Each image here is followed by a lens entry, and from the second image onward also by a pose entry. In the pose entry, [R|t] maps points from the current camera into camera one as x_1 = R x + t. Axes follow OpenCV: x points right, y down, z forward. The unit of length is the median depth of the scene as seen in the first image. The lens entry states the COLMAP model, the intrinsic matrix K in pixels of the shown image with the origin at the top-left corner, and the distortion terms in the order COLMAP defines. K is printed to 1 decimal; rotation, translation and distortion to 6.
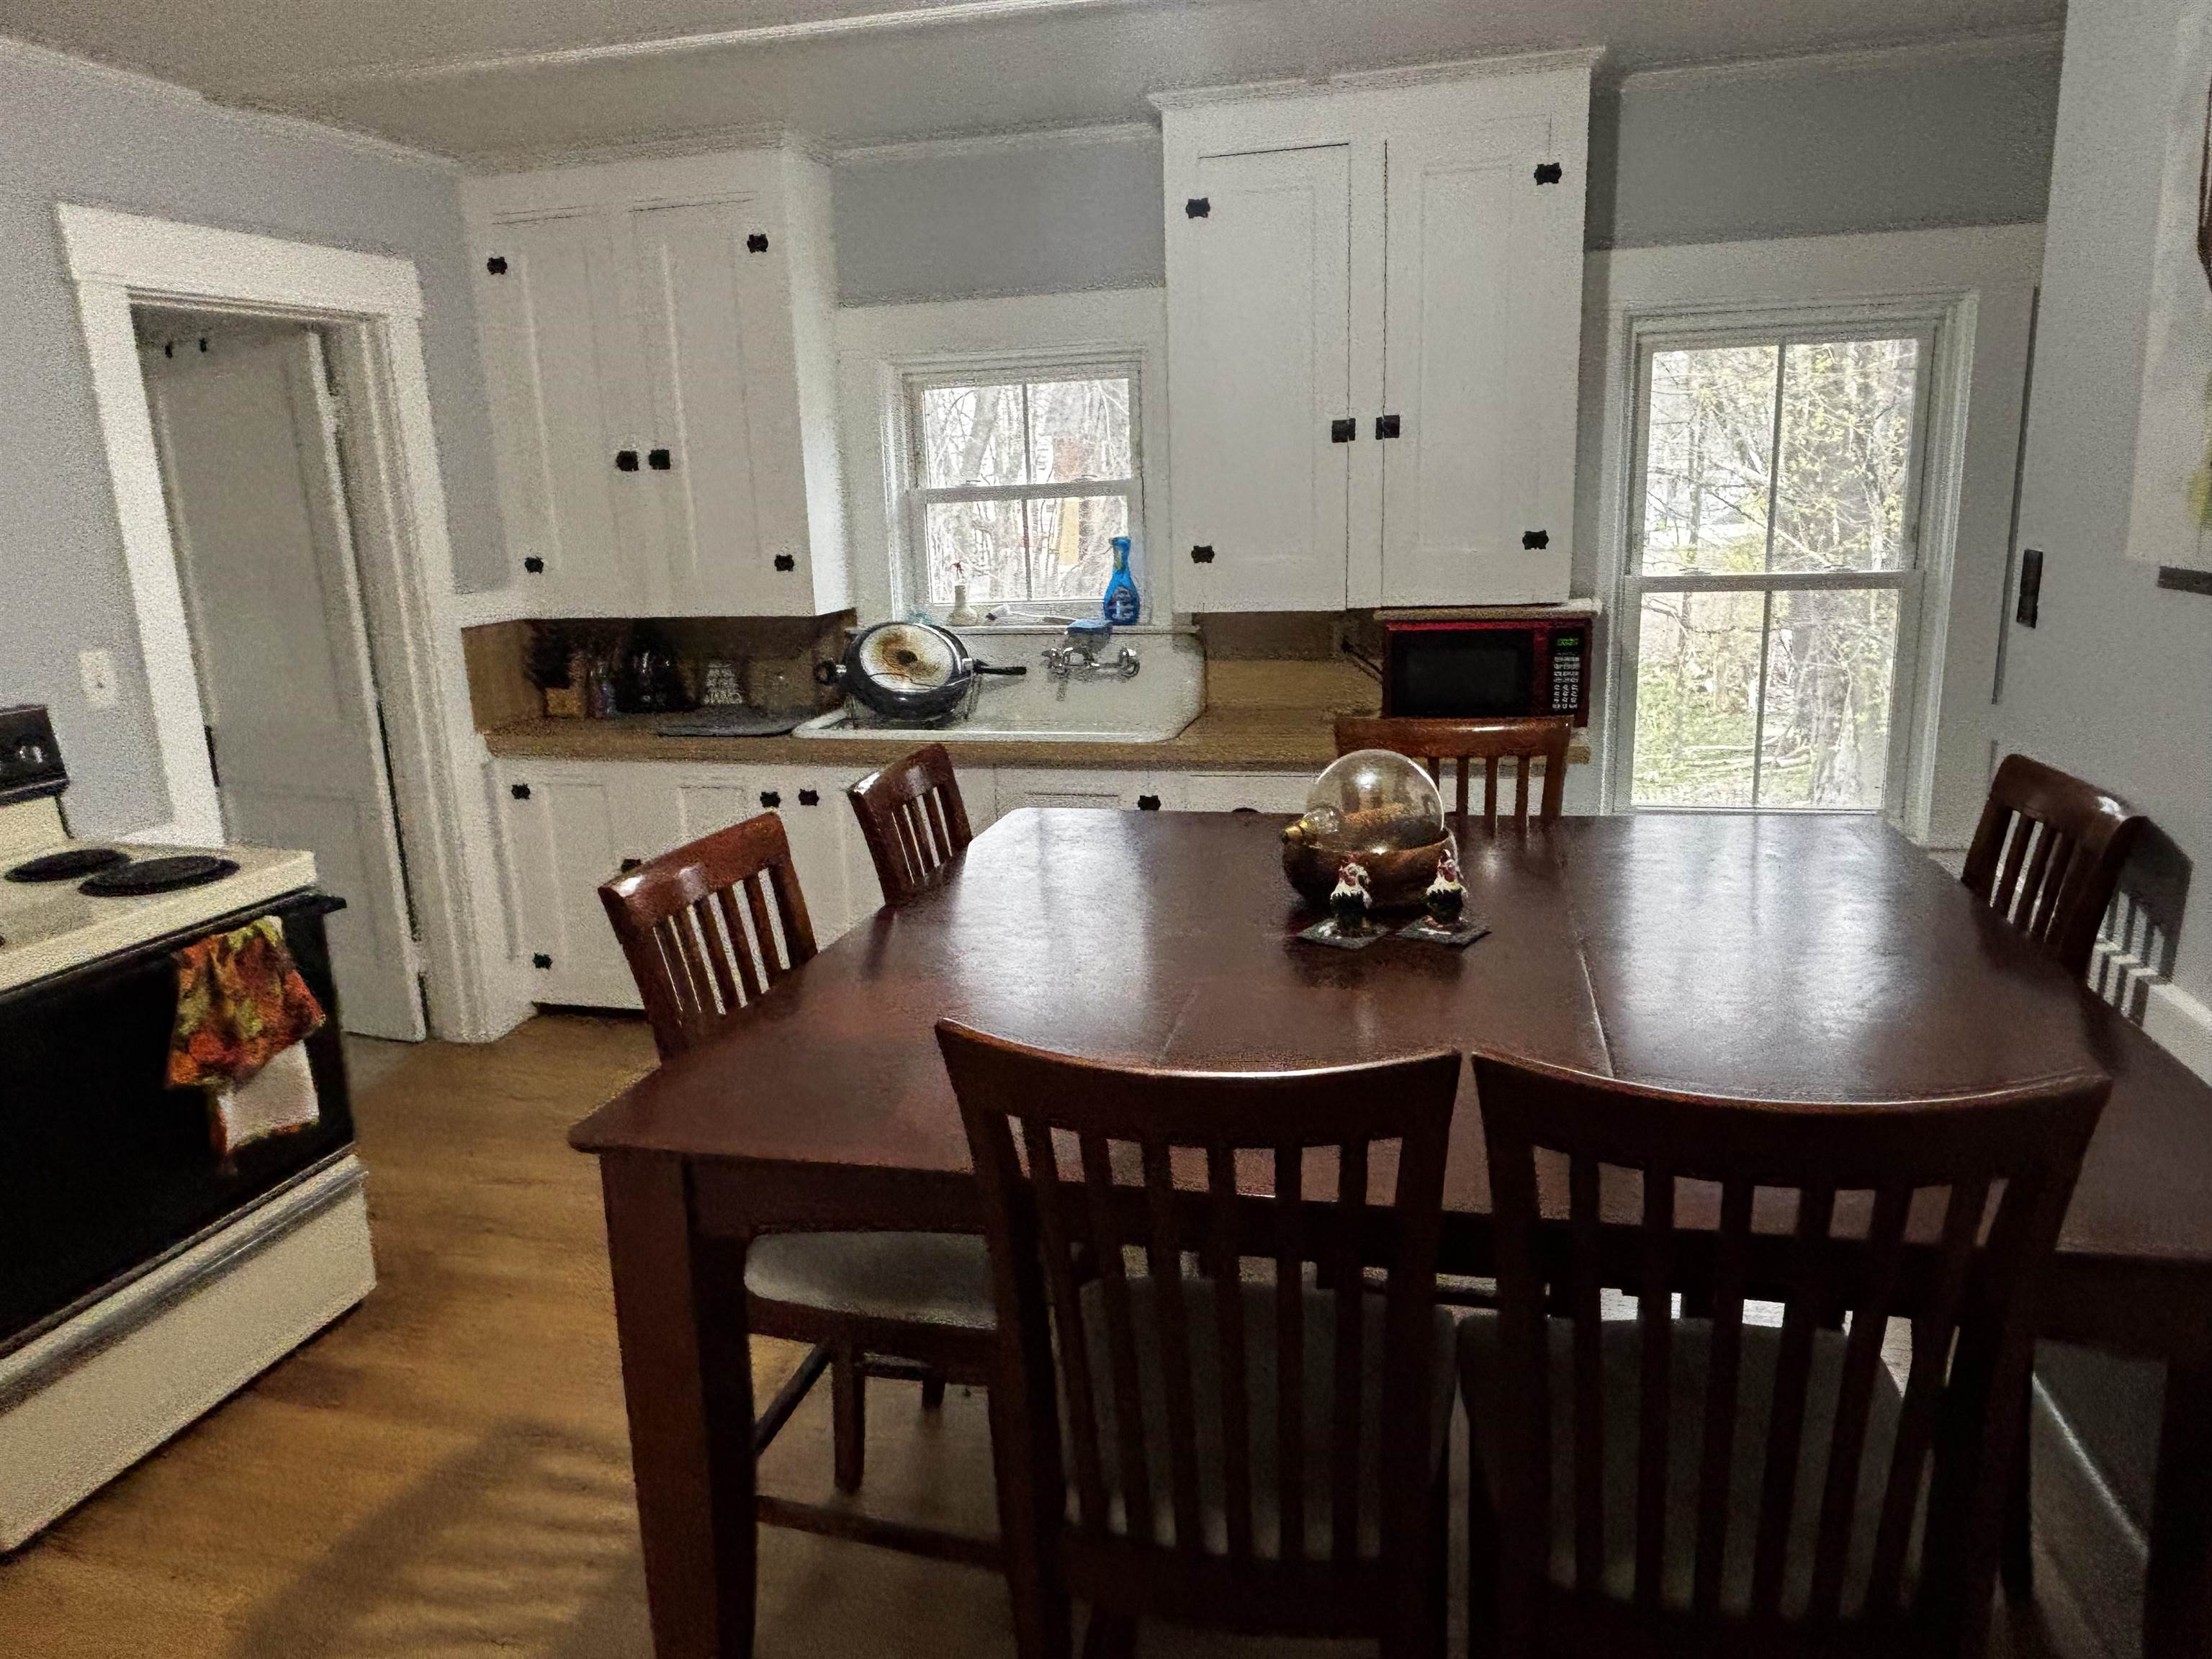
lens RADIAL K [[1447.5, 0, 1106.0], [0, 1447.5, 827.1], [0, 0, 1]] dist [0.019775, -0.035991]
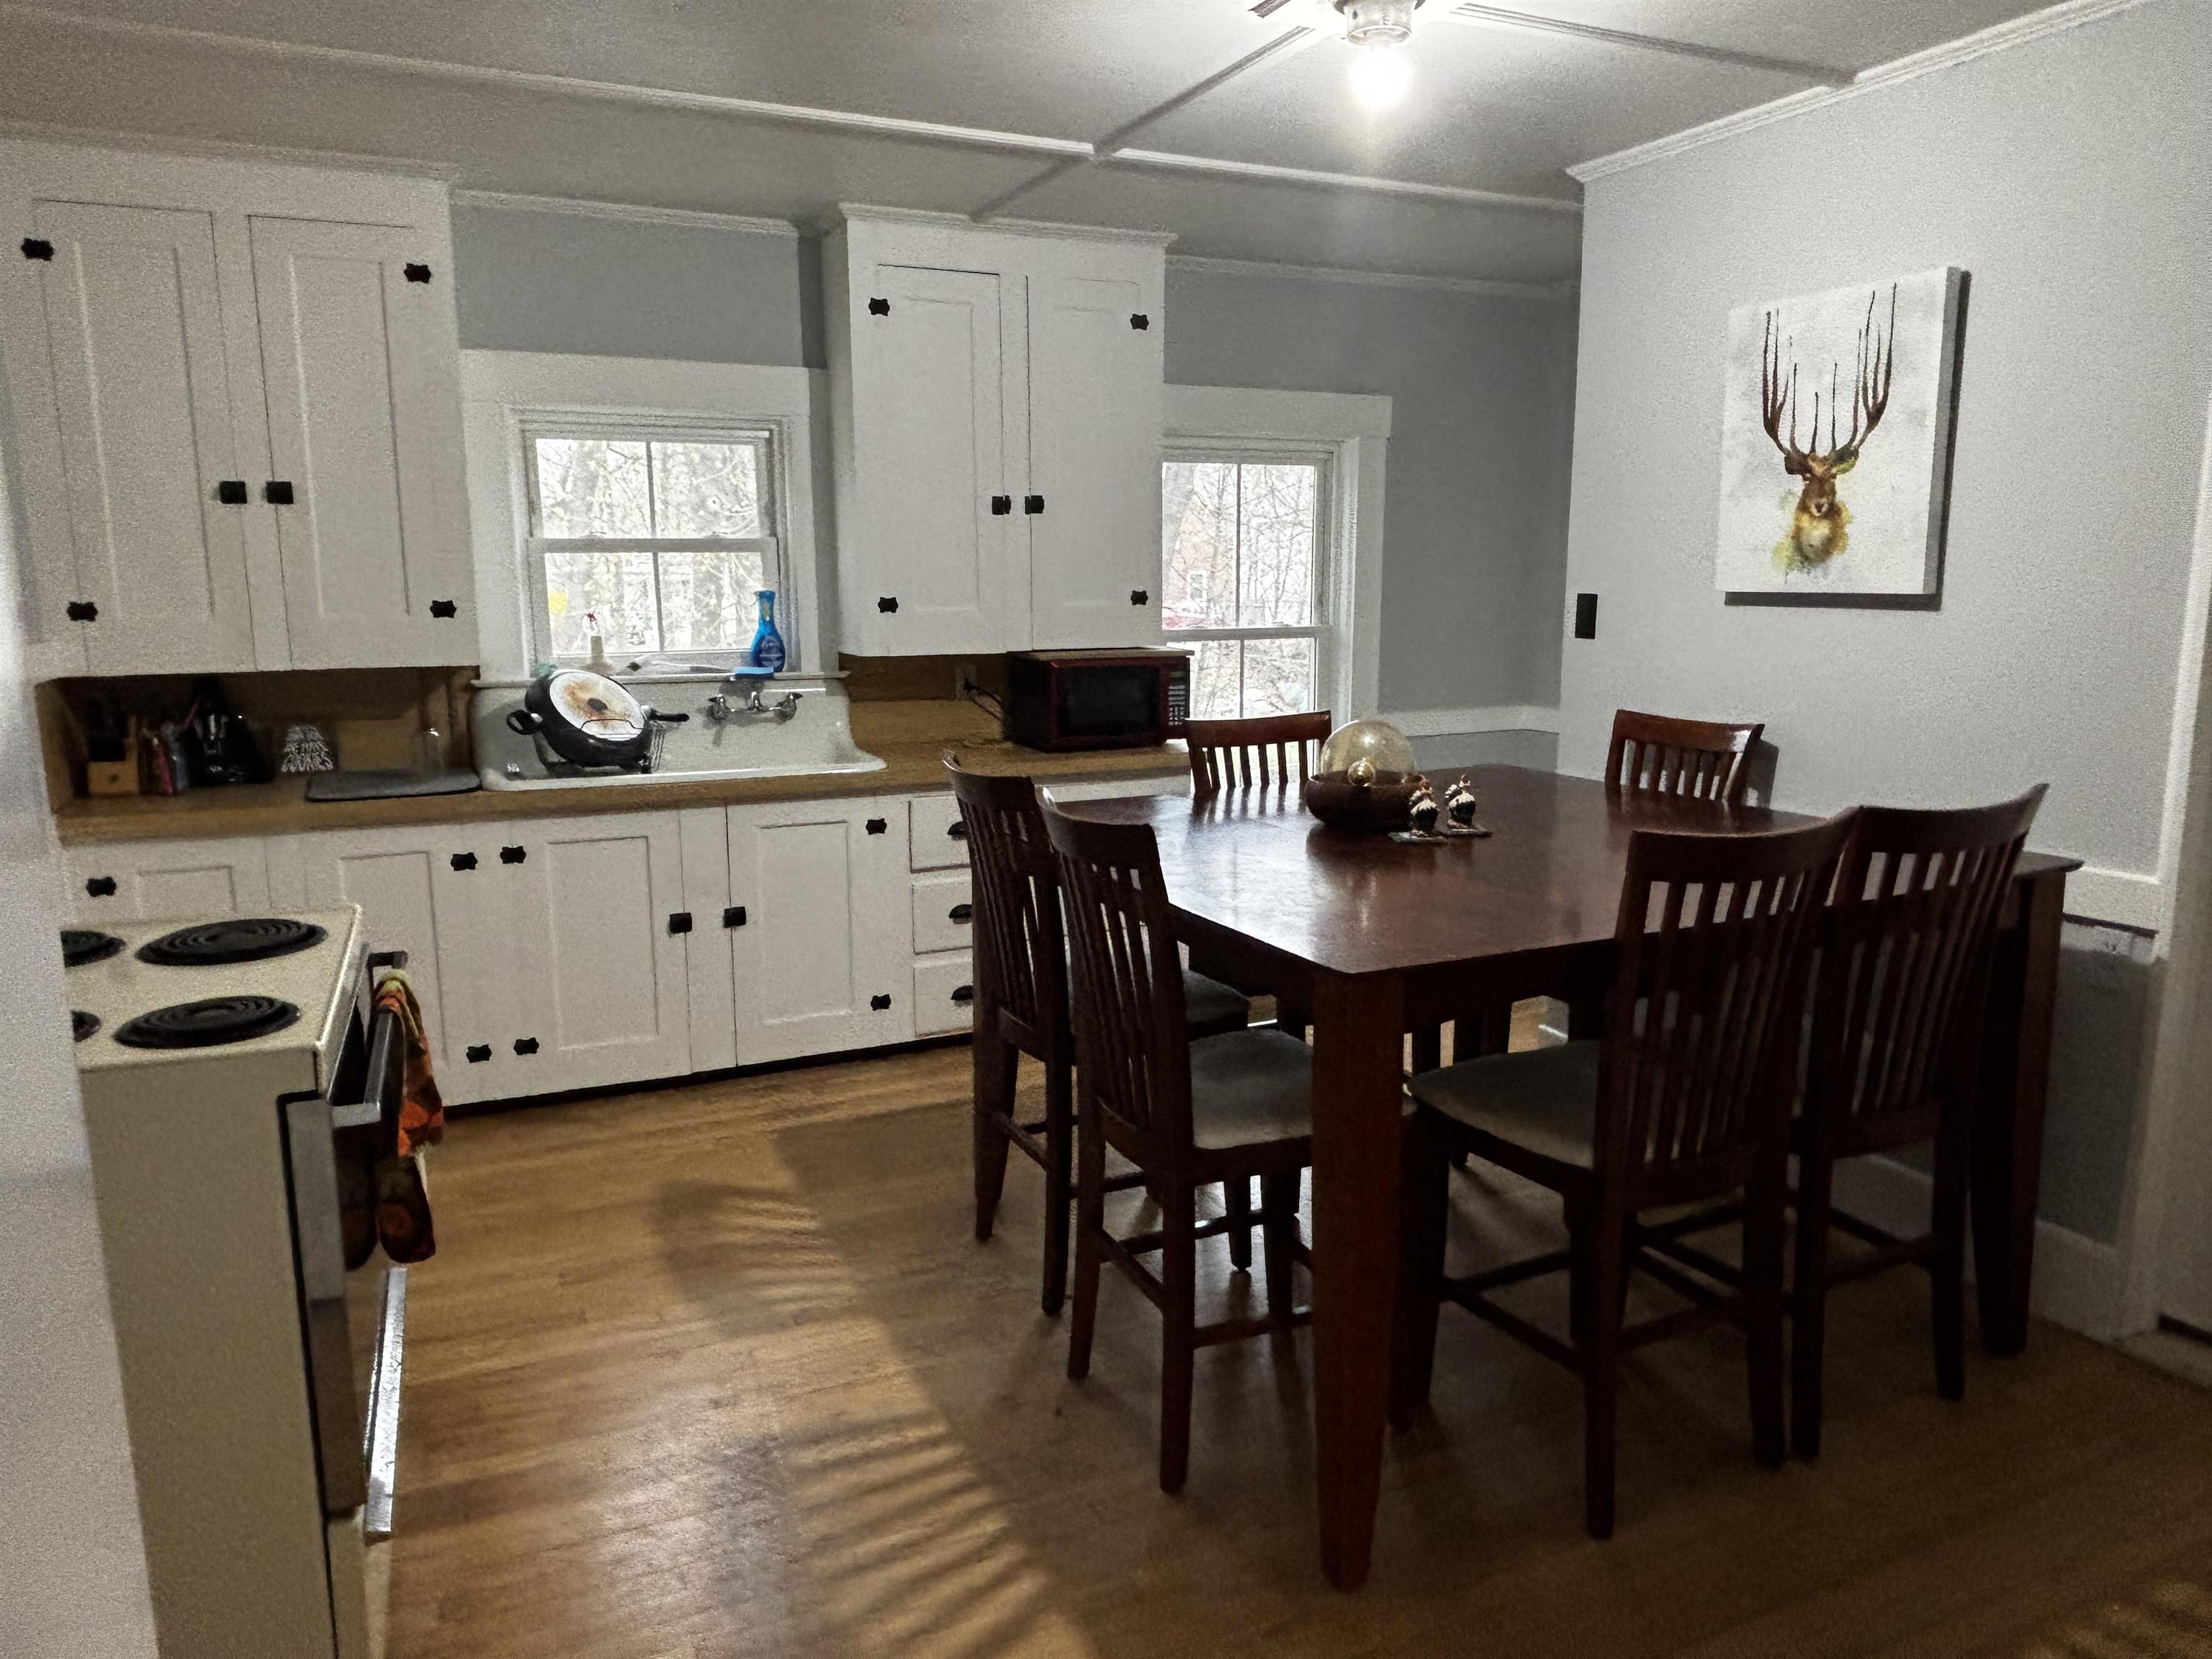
lens RADIAL K [[1447.5, 0, 1111.5], [0, 1447.5, 827.3], [0, 0, 1]] dist [0.019775, -0.035991]
pose [[0.778991, -0.079043, 0.622033, -0.472430], [0.119757, 0.992517, -0.023854, 0.030084], [-0.615492, 0.093075, 0.782628, 0.018076]]
